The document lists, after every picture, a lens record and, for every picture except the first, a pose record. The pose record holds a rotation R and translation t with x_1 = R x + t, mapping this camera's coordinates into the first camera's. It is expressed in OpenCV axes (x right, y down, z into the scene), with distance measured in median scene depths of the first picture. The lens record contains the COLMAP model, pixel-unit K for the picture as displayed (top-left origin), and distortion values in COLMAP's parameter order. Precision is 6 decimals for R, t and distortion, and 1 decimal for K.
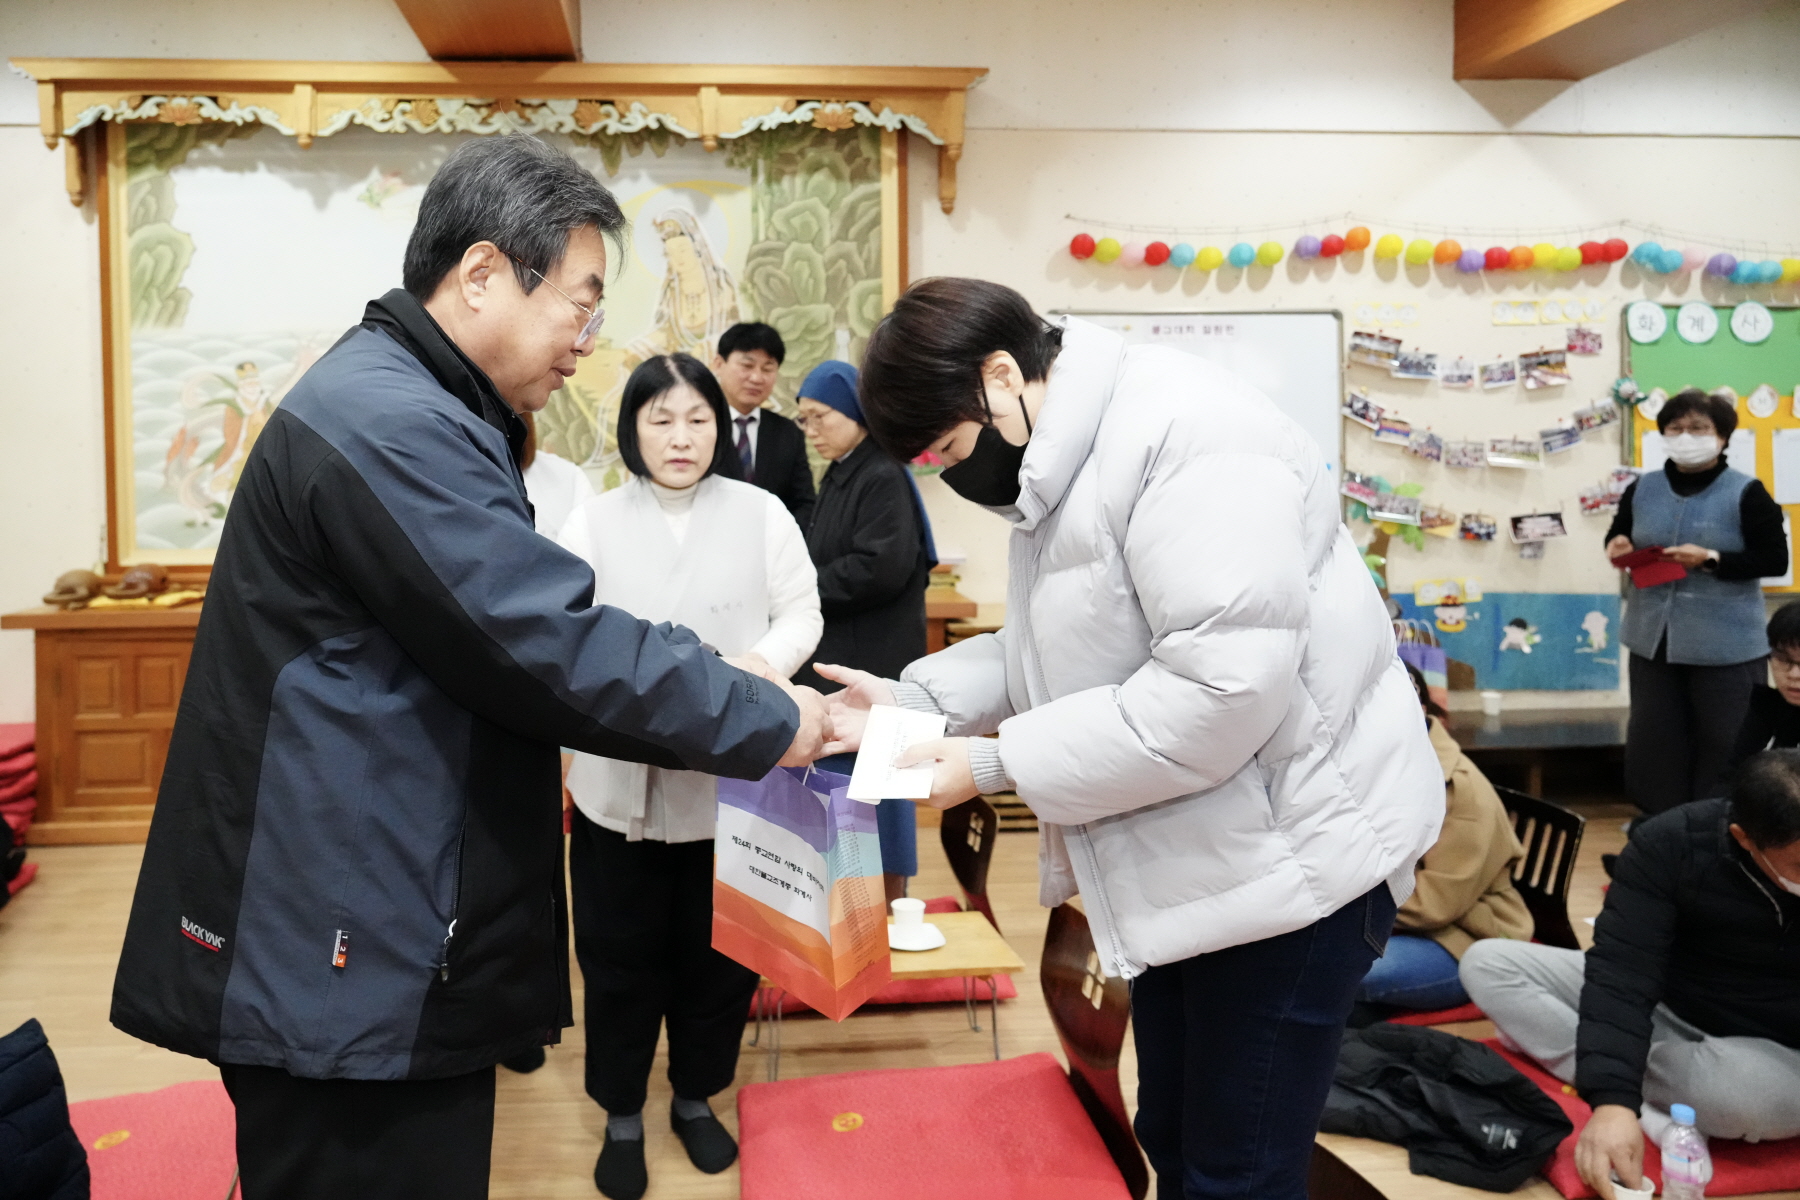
lens RADIAL K [[1228.4, 0, 739.6], [0, 1228.4, 468.4], [0, 0, 1]] dist [-0.011299, 0.002149]
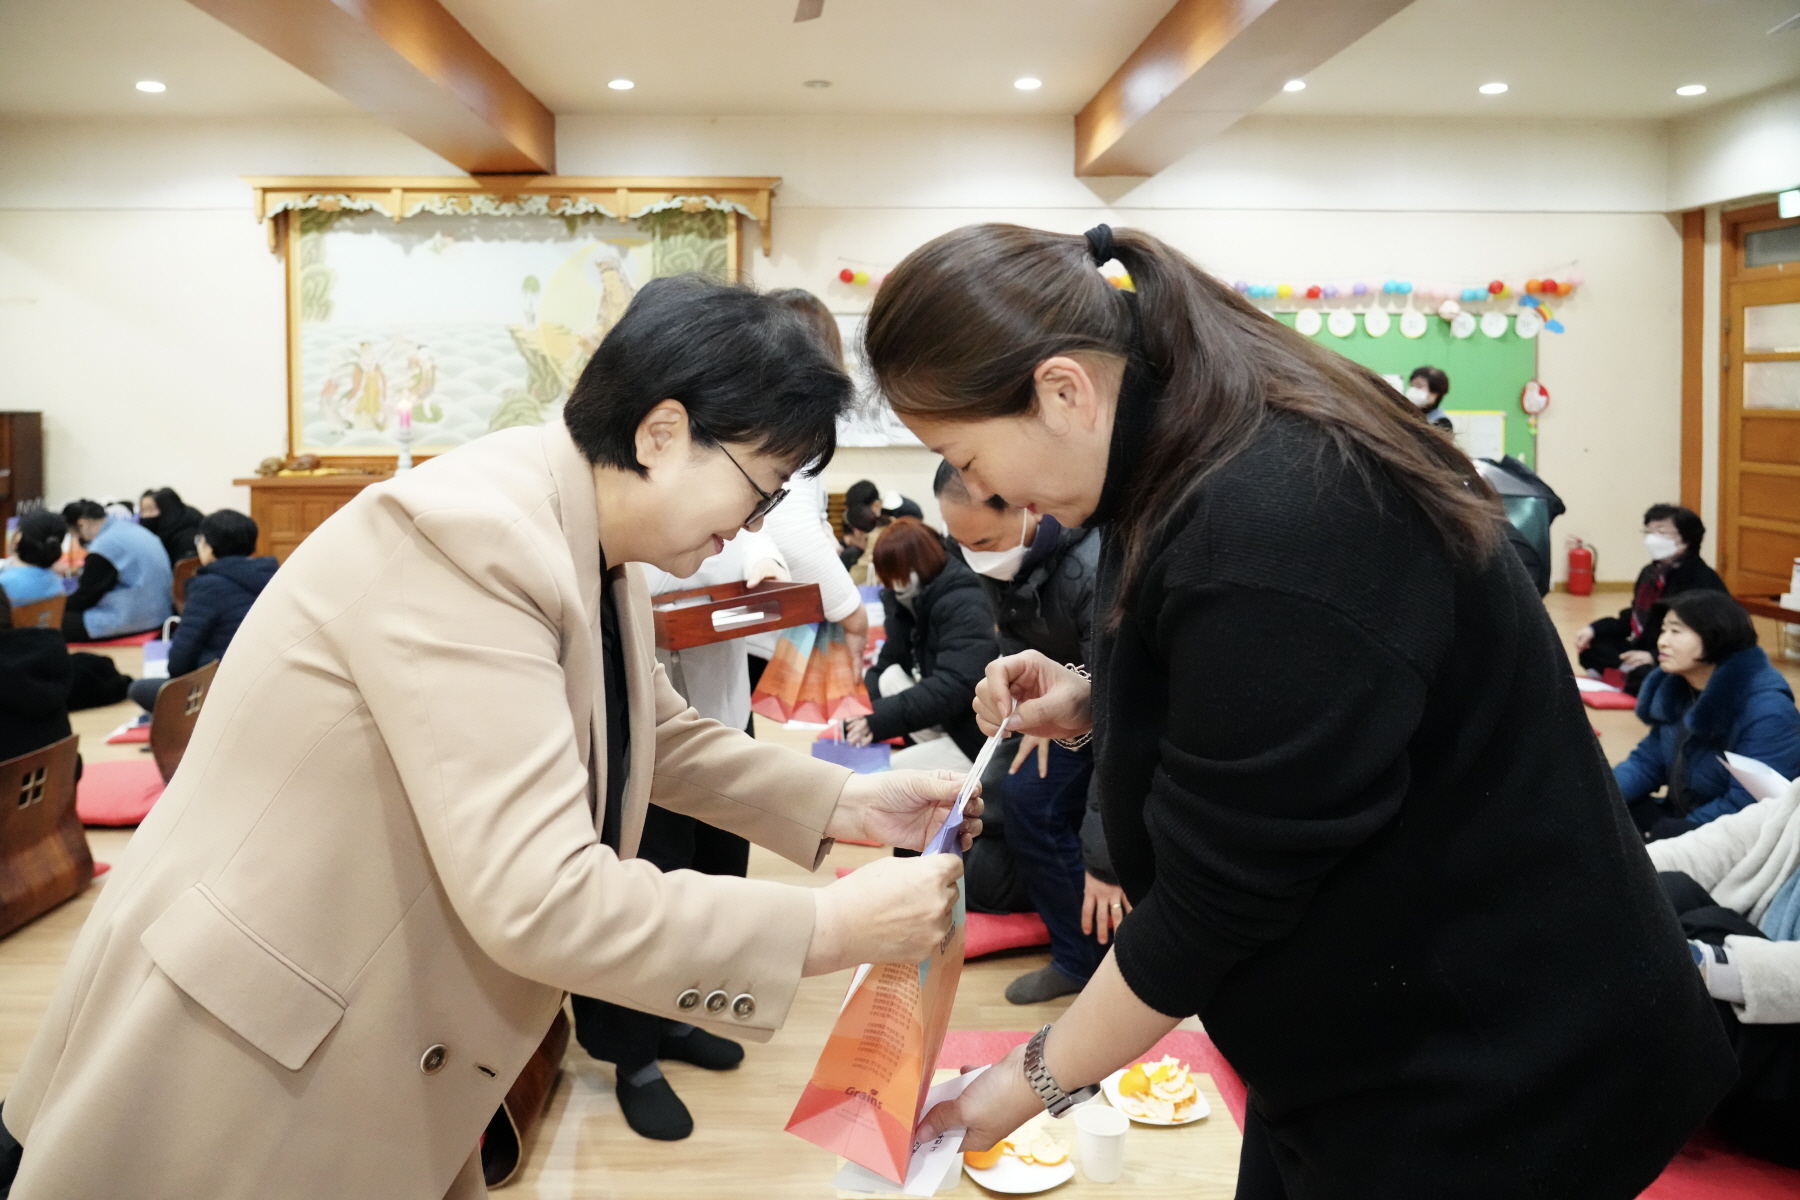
lens RADIAL K [[1179.6, 0, 831.3], [0, 1179.6, 409.9], [0, 0, 1]] dist [-0.028517, 0.004371]
pose [[0.999373, 0.009141, -0.034214, 0.331702], [-0.009063, 0.999956, 0.002441, 0.001751], [0.034235, -0.002130, 0.999412, -0.677455]]
